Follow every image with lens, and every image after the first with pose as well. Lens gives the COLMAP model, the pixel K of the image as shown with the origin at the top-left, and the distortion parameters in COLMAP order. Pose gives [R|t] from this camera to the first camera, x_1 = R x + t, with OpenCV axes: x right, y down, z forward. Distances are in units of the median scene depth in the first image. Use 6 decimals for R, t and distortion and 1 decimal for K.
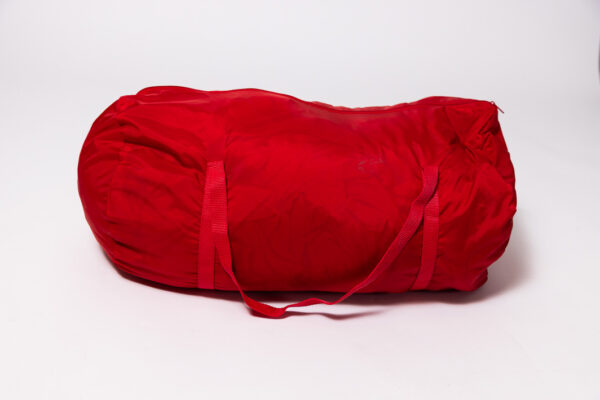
lens RADIAL K [[709.5, 0, 300.0], [0, 709.5, 200.0], [0, 0, 1]] dist [0.000900, -0.005317]
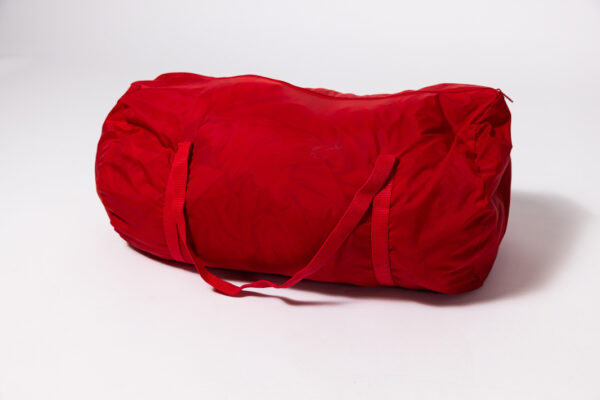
lens RADIAL K [[709.5, 0, 300.0], [0, 709.5, 200.0], [0, 0, 1]] dist [0.000900, -0.005317]
pose [[0.928112, 0.063024, -0.366929, 0.425494], [-0.062283, 0.997962, 0.013873, 0.006717], [0.367055, 0.009978, 0.930146, 0.074400]]
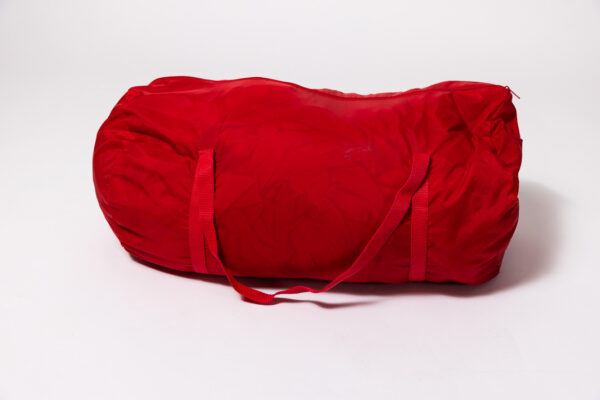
lens RADIAL K [[709.5, 0, 300.0], [0, 709.5, 200.0], [0, 0, 1]] dist [0.000900, -0.005317]
pose [[0.982348, 0.012492, -0.186646, 0.201832], [-0.008641, 0.999733, 0.021436, -0.004628], [0.186864, -0.019445, 0.982193, 0.015024]]
